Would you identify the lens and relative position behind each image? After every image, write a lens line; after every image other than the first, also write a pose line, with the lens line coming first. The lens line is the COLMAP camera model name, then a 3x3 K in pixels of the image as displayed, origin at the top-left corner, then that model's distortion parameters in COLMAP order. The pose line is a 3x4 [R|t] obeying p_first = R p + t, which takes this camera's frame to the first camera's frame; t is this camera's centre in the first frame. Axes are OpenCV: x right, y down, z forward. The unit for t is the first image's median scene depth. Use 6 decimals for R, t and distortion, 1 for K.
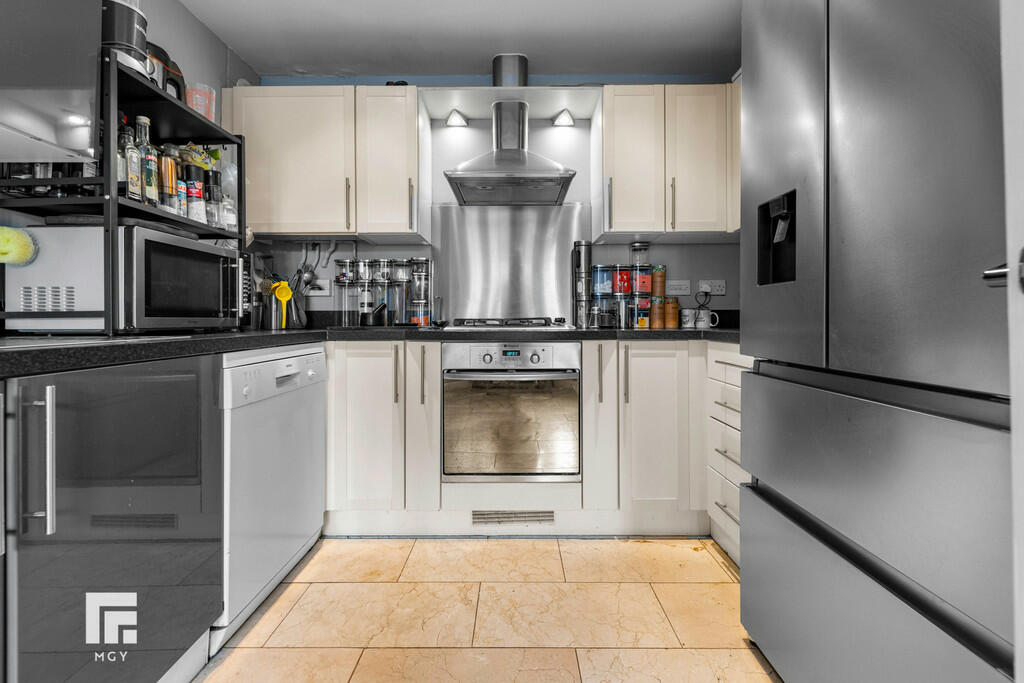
lens RADIAL K [[417.8, 0, 513.2], [0, 417.8, 327.1], [0, 0, 1]] dist [0.003108, -0.003642]
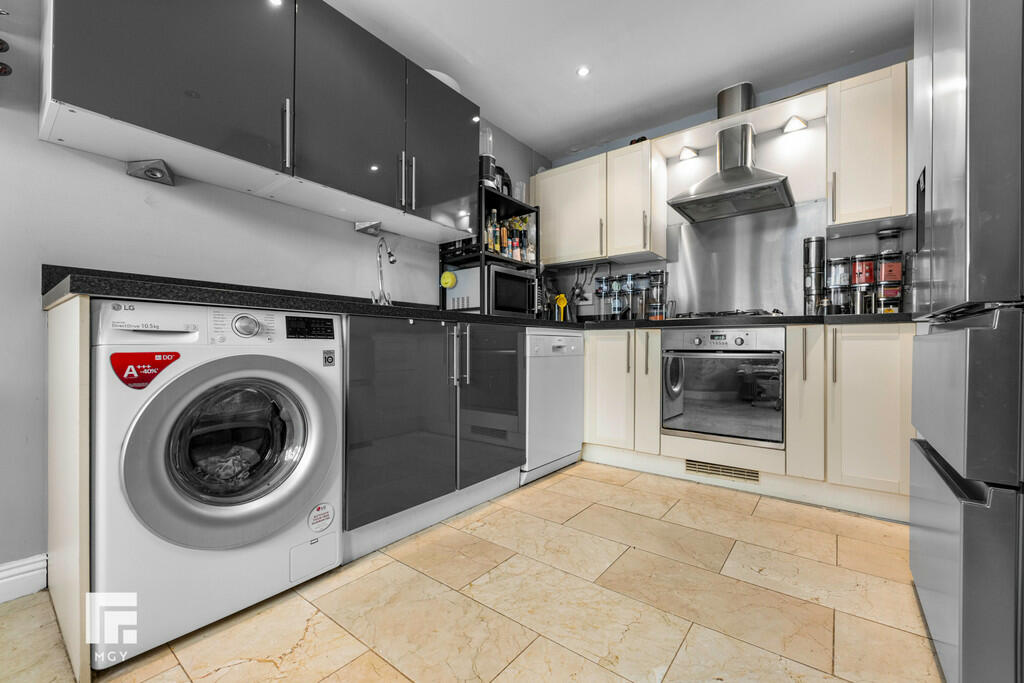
lens RADIAL K [[397.5, 0, 534.1], [0, 397.5, 346.9], [0, 0, 1]] dist [0.000085, -0.000329]
pose [[0.819239, 0.002651, -0.573445, 0.226893], [-0.004438, 0.999989, -0.001716, 0.096867], [0.573434, 0.003951, 0.819242, -0.279760]]
